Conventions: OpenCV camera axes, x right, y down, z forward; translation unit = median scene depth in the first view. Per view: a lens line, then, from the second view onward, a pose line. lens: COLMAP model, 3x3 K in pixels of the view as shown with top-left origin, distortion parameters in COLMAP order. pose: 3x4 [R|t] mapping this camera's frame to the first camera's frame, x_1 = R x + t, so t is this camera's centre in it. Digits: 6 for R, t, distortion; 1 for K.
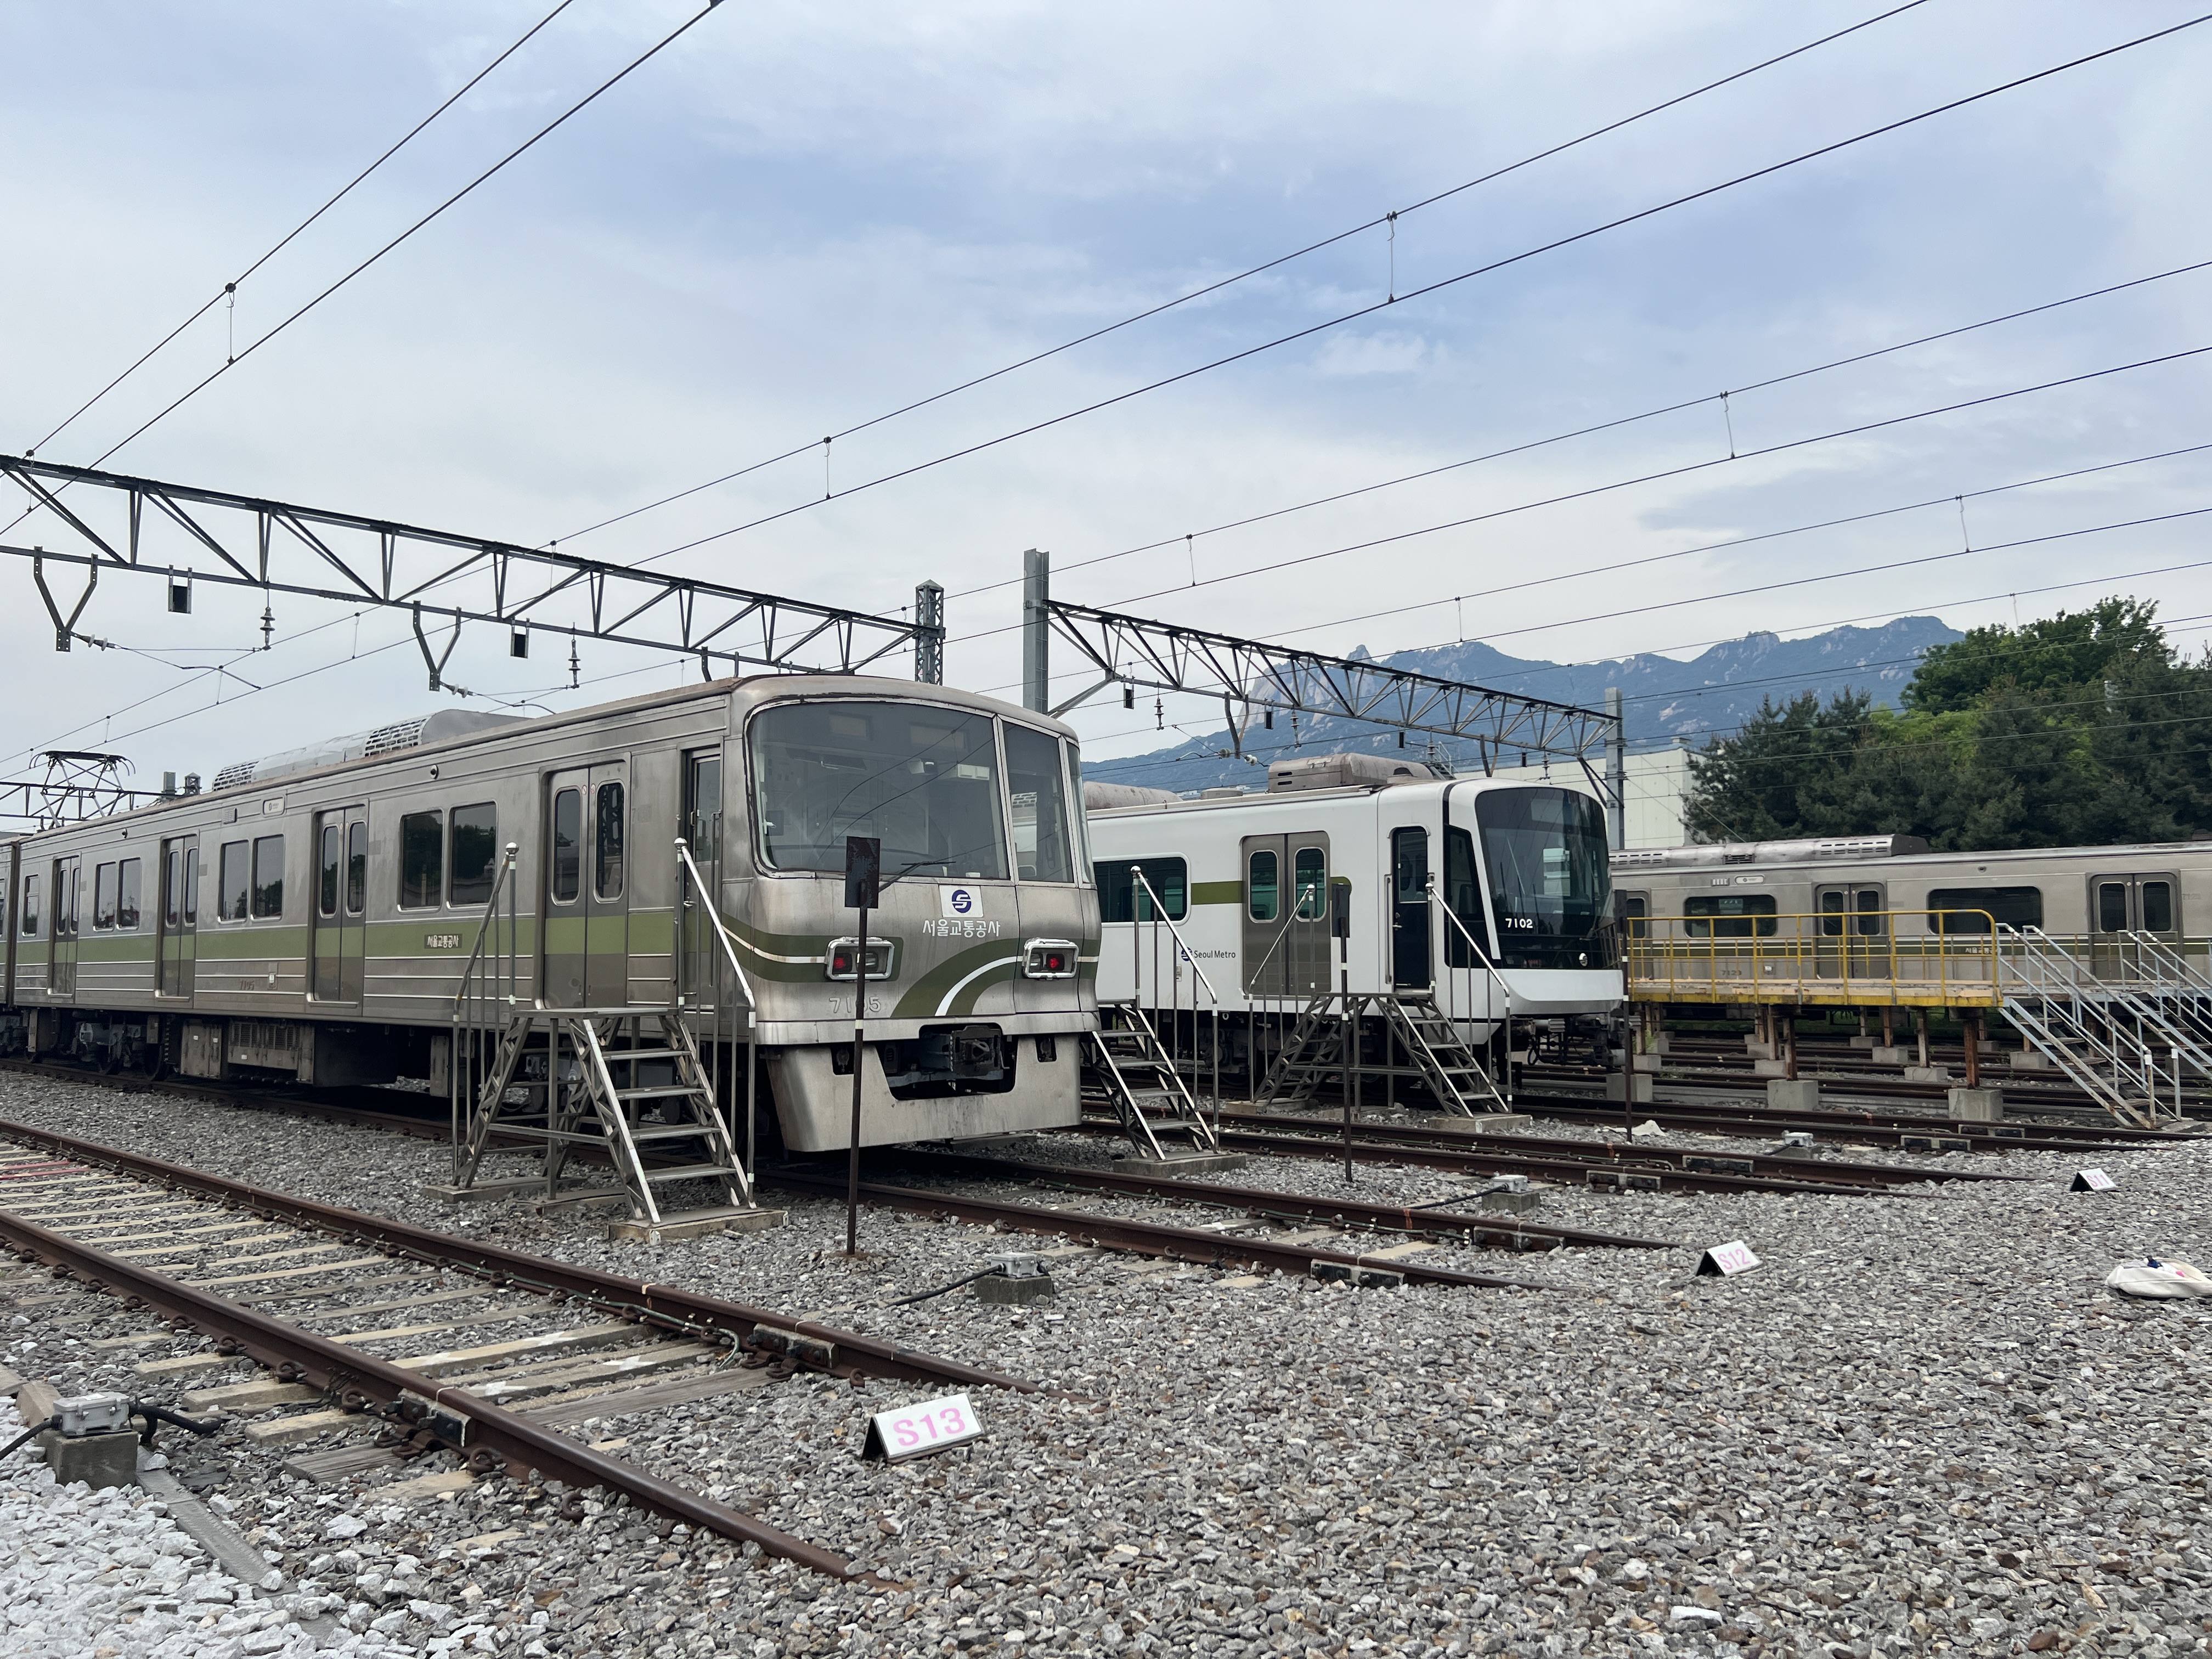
lens RADIAL K [[1658.7, 0, 1106.0], [0, 1658.7, 829.5], [0, 0, 1]] dist [0.087129, -0.095028]
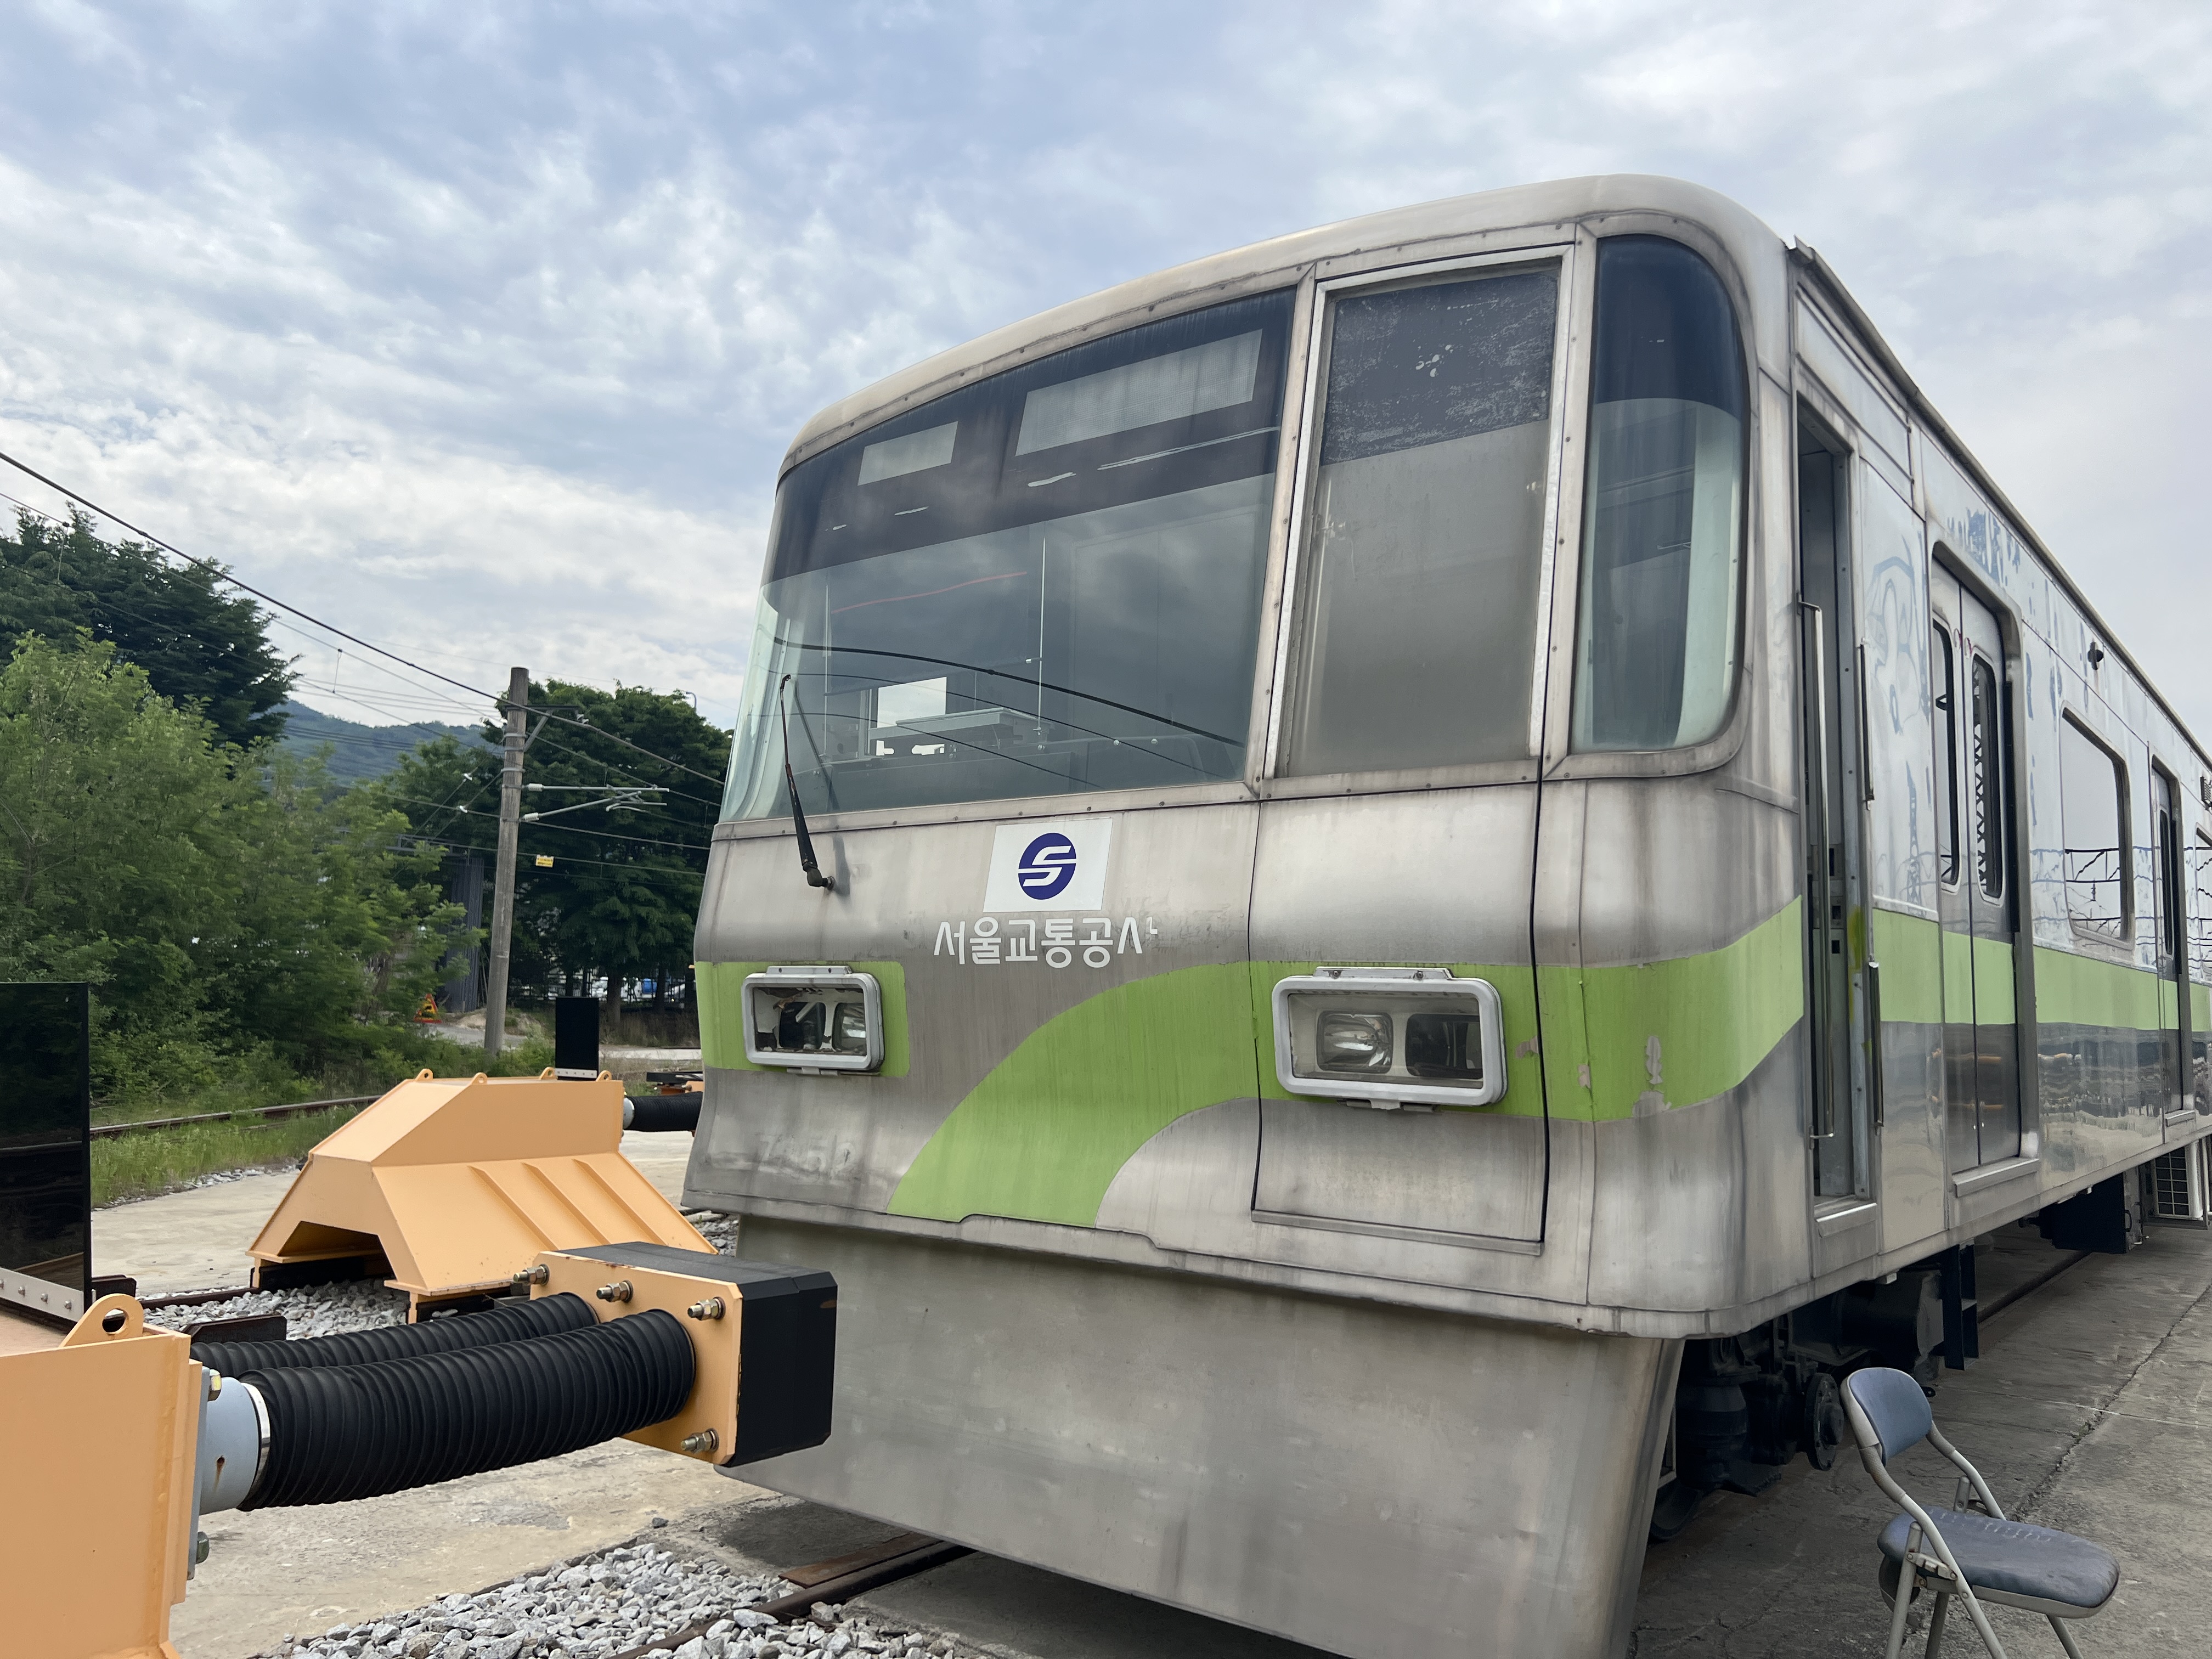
lens RADIAL K [[1658.1, 0, 1102.4], [0, 1658.1, 843.0], [0, 0, 1]] dist [0.085378, -0.093960]
pose [[0.105854, -0.093074, -0.990016, 0.190547], [0.056602, 0.994560, -0.087449, 0.051836], [0.992769, -0.046780, 0.110546, 0.722447]]
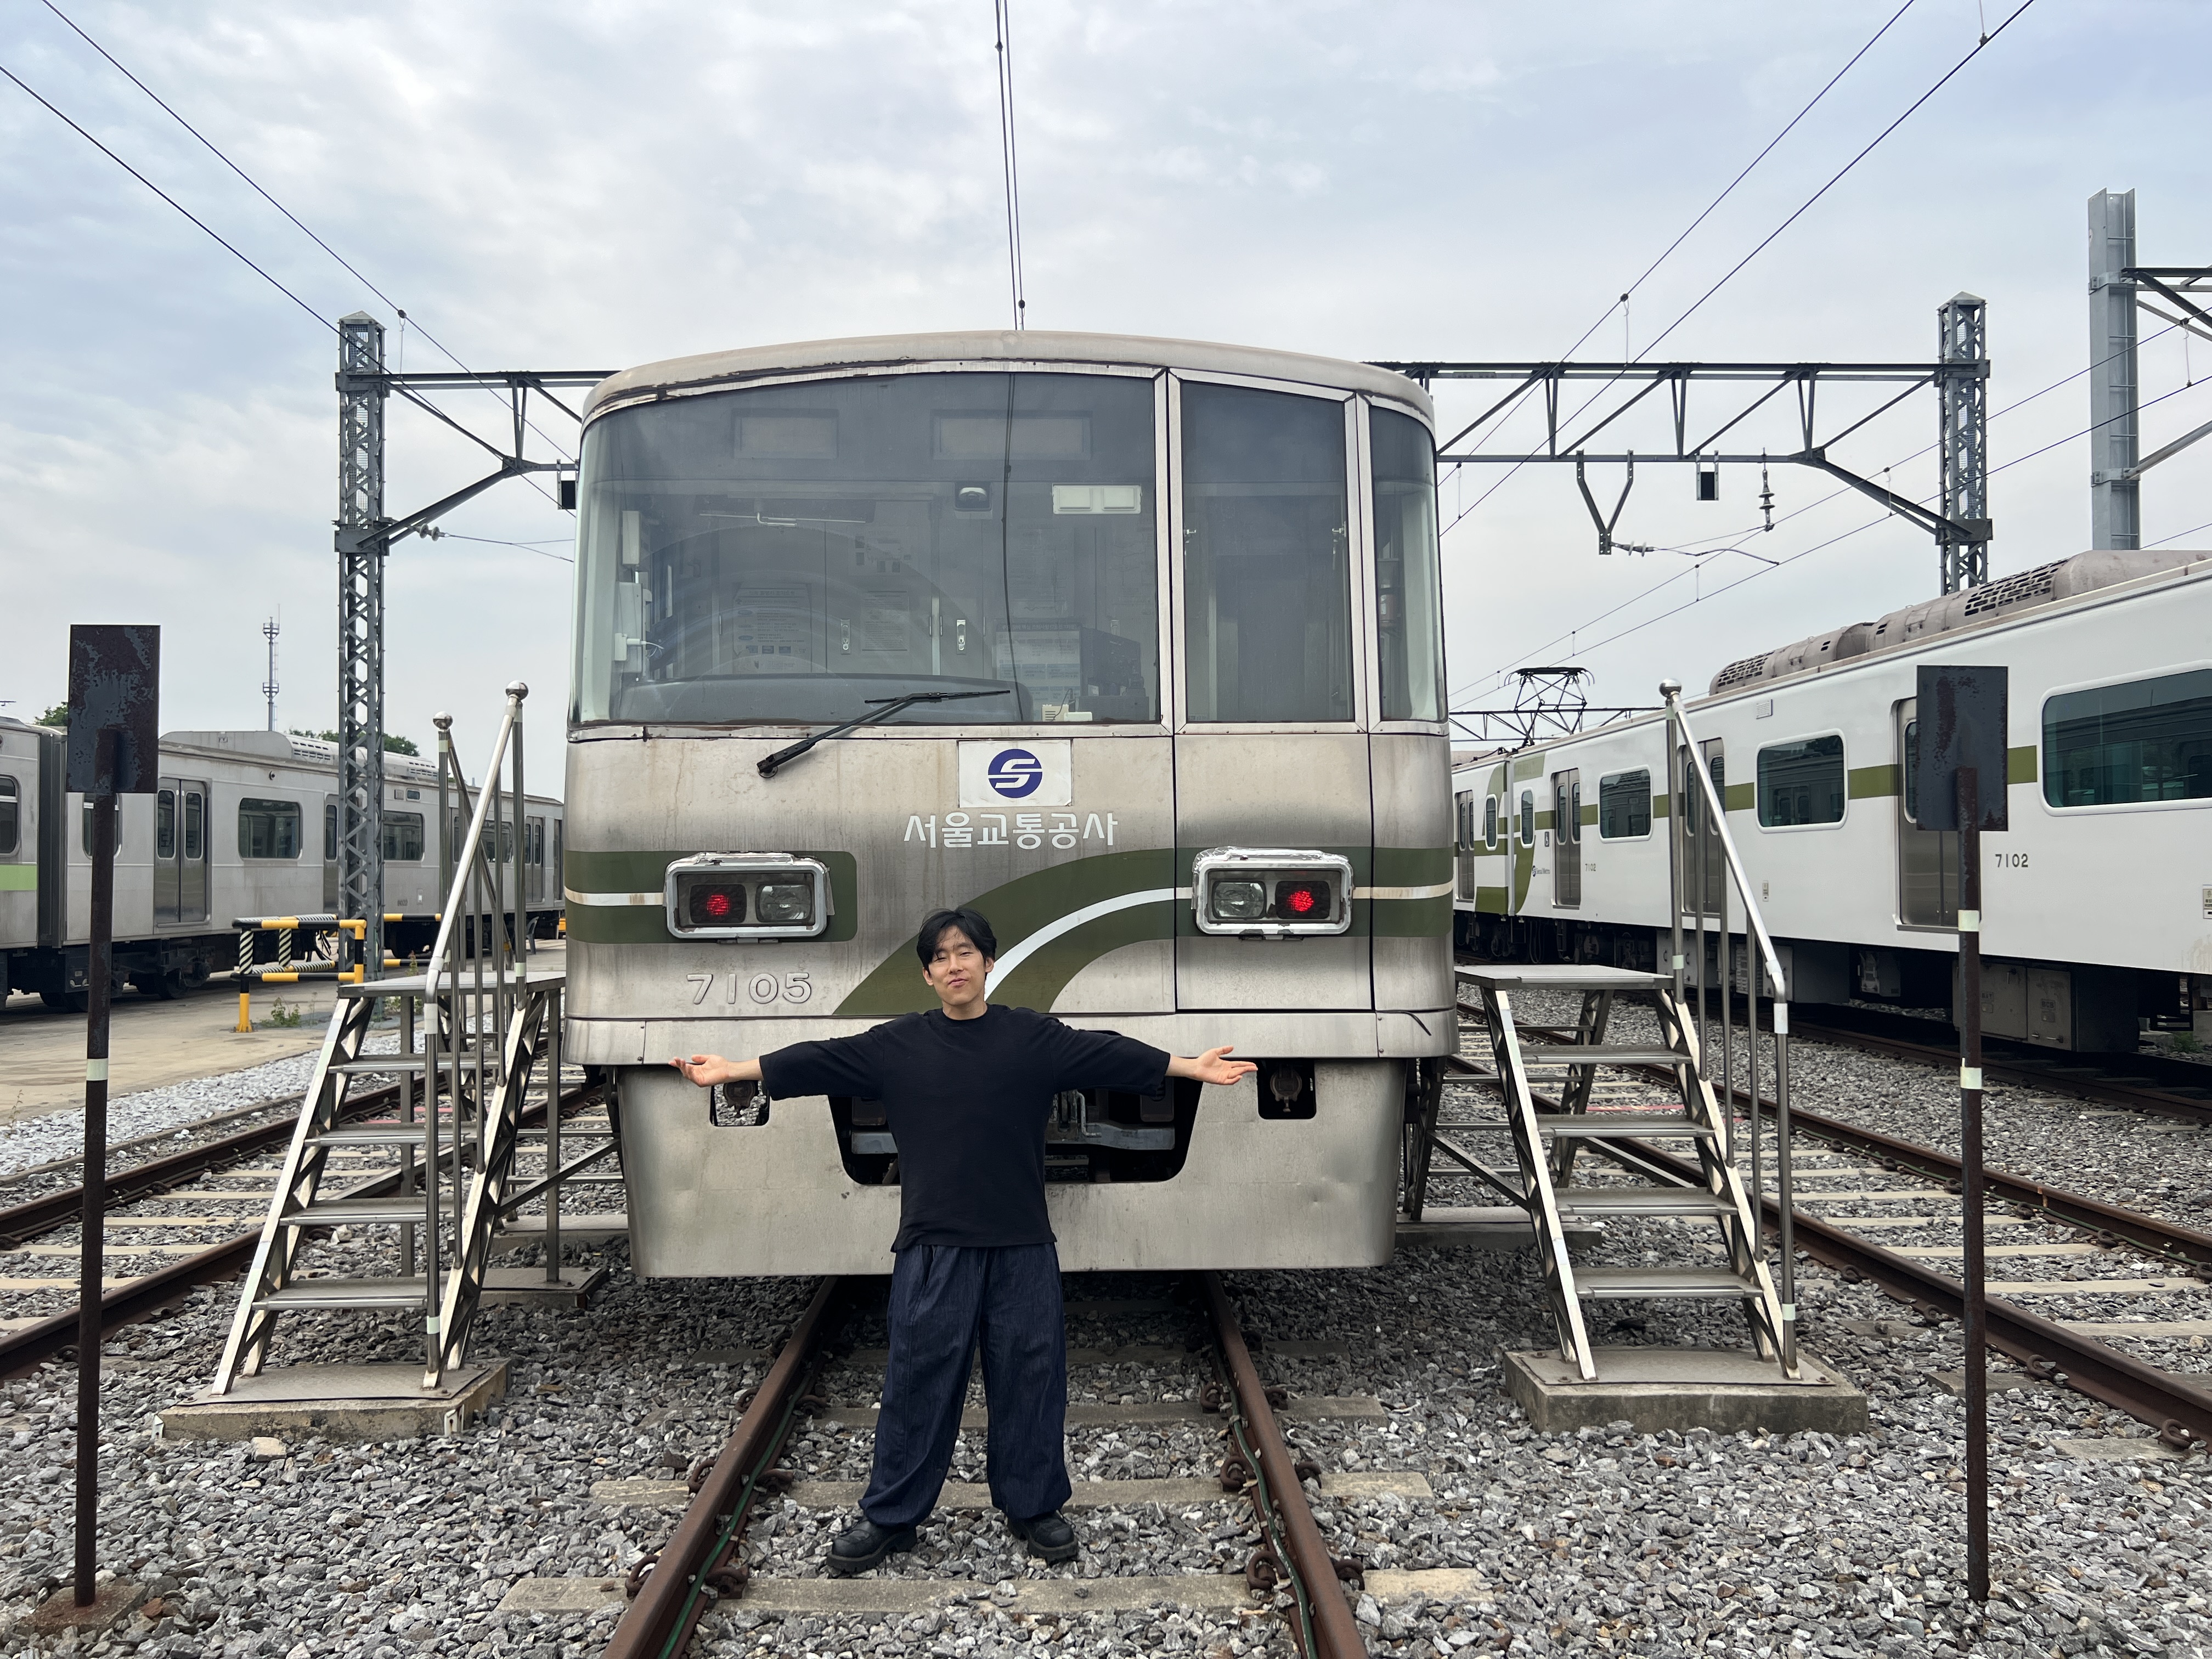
lens RADIAL K [[1658.1, 0, 1102.4], [0, 1658.1, 843.0], [0, 0, 1]] dist [0.085378, -0.093960]
pose [[0.721067, -0.018438, -0.692620, 0.191484], [0.061682, 0.997385, 0.037664, 0.034756], [0.690114, -0.069880, 0.720319, 0.501988]]
